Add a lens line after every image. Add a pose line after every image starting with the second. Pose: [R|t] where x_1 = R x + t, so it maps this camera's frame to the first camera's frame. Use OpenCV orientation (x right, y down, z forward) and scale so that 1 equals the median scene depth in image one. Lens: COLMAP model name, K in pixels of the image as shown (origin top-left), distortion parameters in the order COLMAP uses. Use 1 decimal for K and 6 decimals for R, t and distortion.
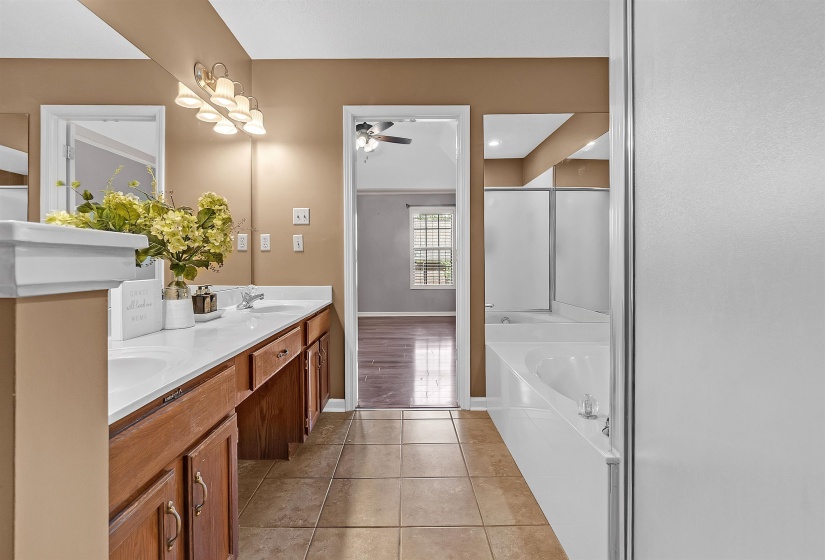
lens RADIAL K [[371.9, 0, 408.0], [0, 371.9, 268.7], [0, 0, 1]] dist [-0.003637, 0.000030]
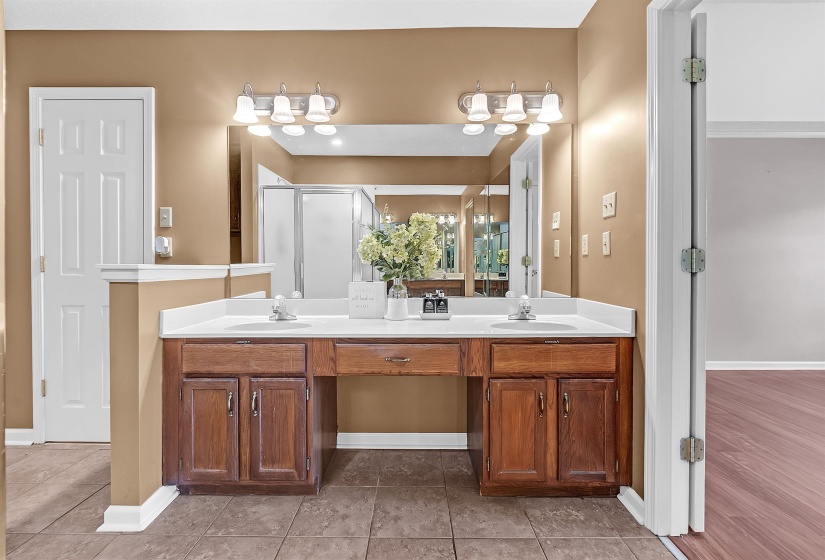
lens RADIAL K [[371.9, 0, 408.0], [0, 371.9, 268.7], [0, 0, 1]] dist [-0.003637, 0.000030]
pose [[-0.026423, 0.017097, -0.999505, 0.585364], [-0.012329, 0.999772, 0.017427, -0.040010], [0.999575, 0.012784, -0.026206, 0.883729]]
